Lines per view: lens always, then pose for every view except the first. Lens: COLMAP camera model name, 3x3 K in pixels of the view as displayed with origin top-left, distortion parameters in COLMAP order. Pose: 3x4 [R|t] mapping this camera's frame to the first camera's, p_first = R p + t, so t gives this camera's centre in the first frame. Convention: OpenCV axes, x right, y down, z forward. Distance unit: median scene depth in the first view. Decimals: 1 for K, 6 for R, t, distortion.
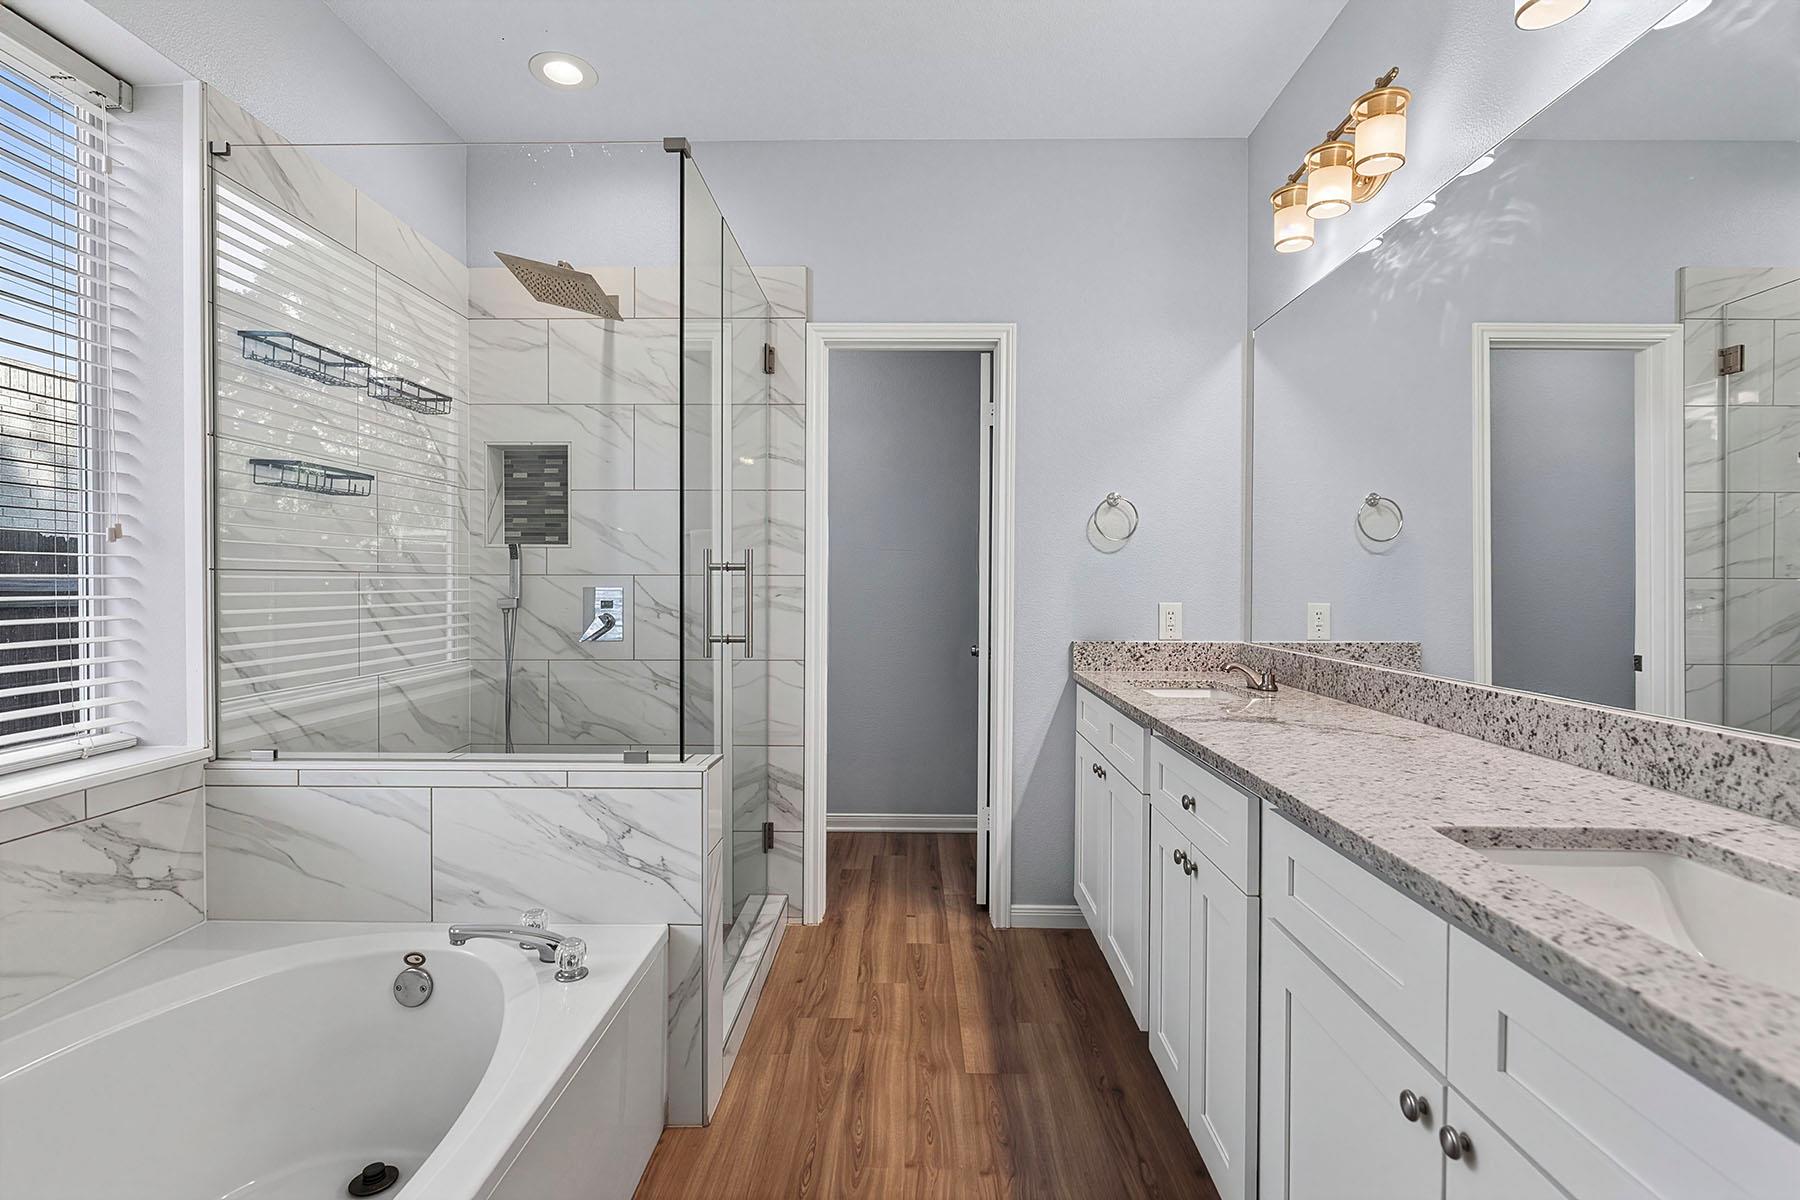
lens RADIAL K [[861.9, 0, 900.0], [0, 861.9, 600.0], [0, 0, 1]] dist [0.046048, -0.030939]
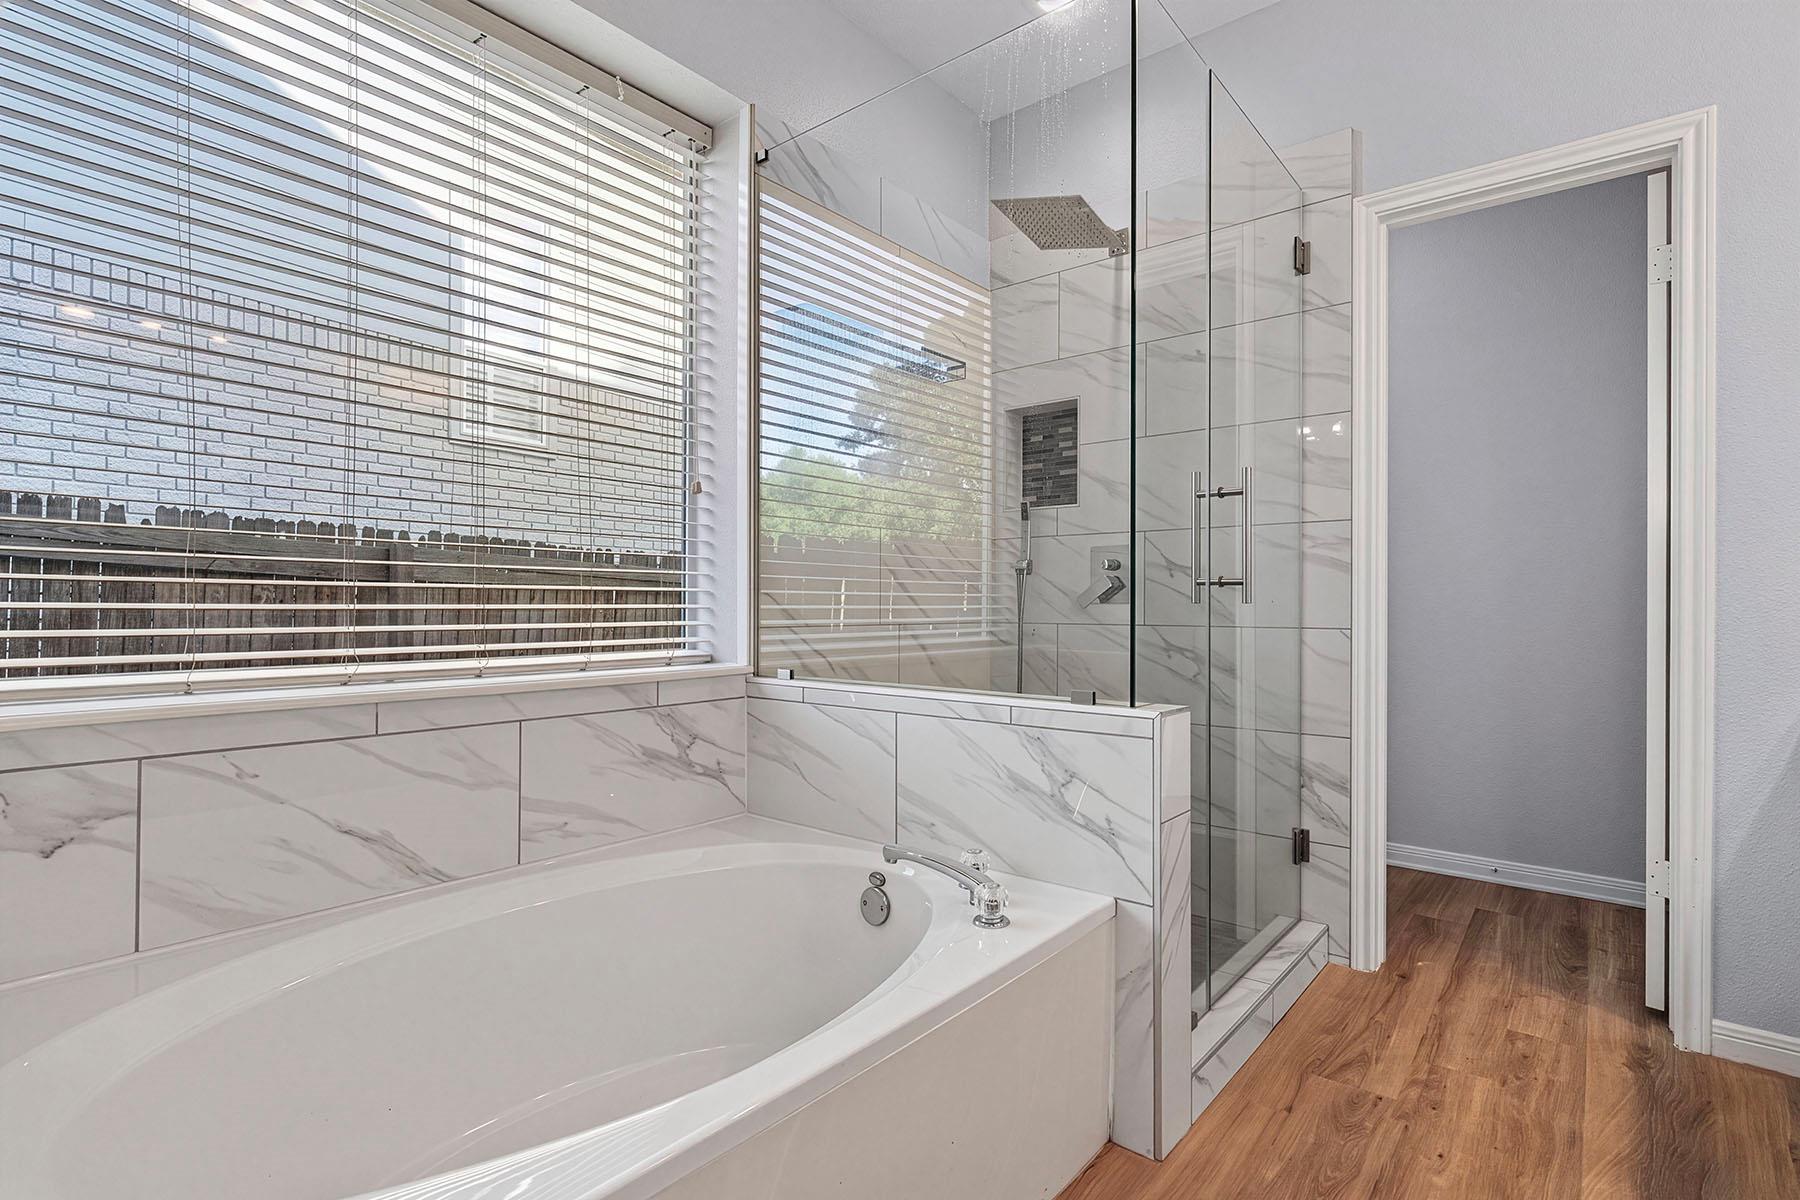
lens RADIAL K [[882.1, 0, 900.0], [0, 882.1, 600.0], [0, 0, 1]] dist [-0.000383, -0.001368]
pose [[0.783021, -0.009064, -0.621929, 0.071352], [-0.010468, 0.999560, -0.027747, 0.077799], [0.621907, 0.028237, 0.782582, 0.137626]]
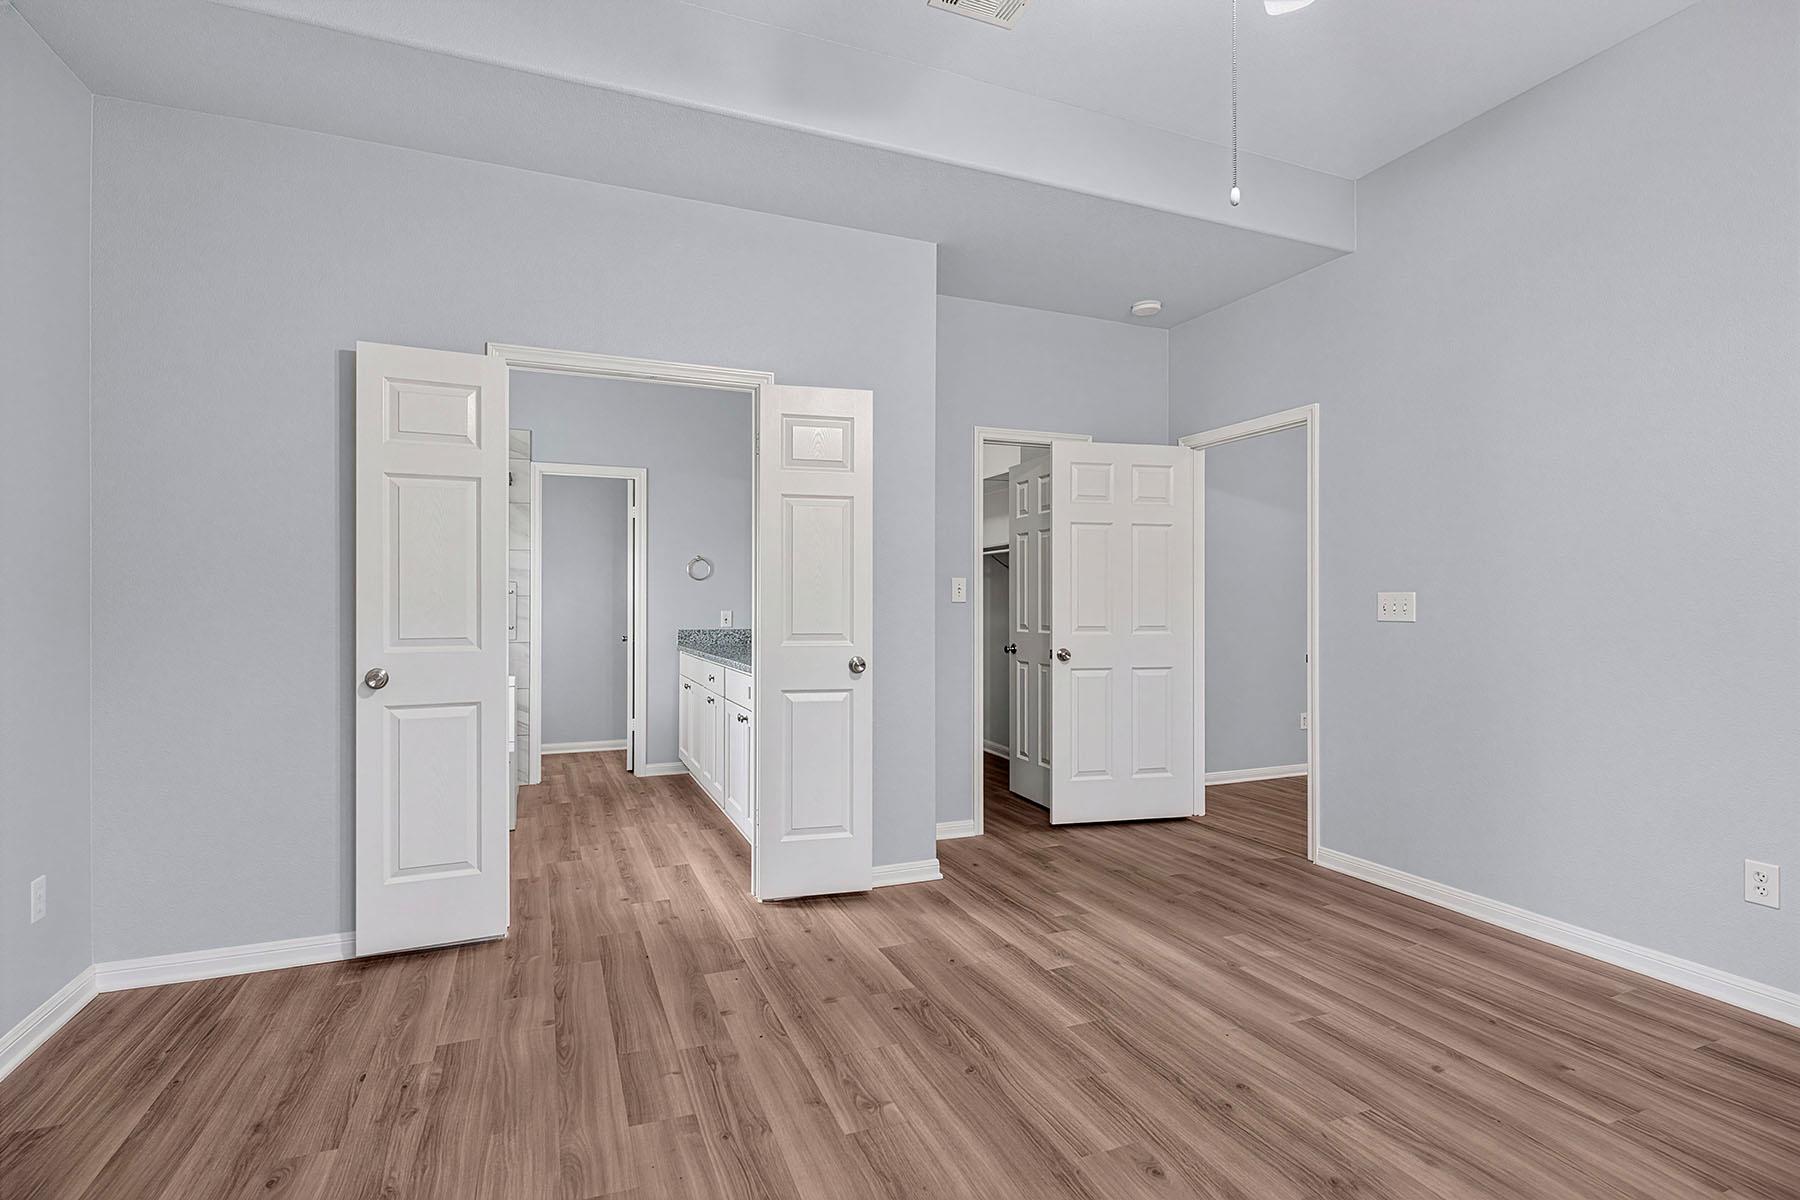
lens RADIAL K [[868.7, 0, 912.6], [0, 868.7, 607.0], [0, 0, 1]] dist [-0.003322, 0.013160]
pose [[0.912752, -0.004638, 0.408488, -0.133834], [0.009332, 0.999911, -0.009499, 0.022581], [-0.408408, 0.012482, 0.912714, -1.144106]]
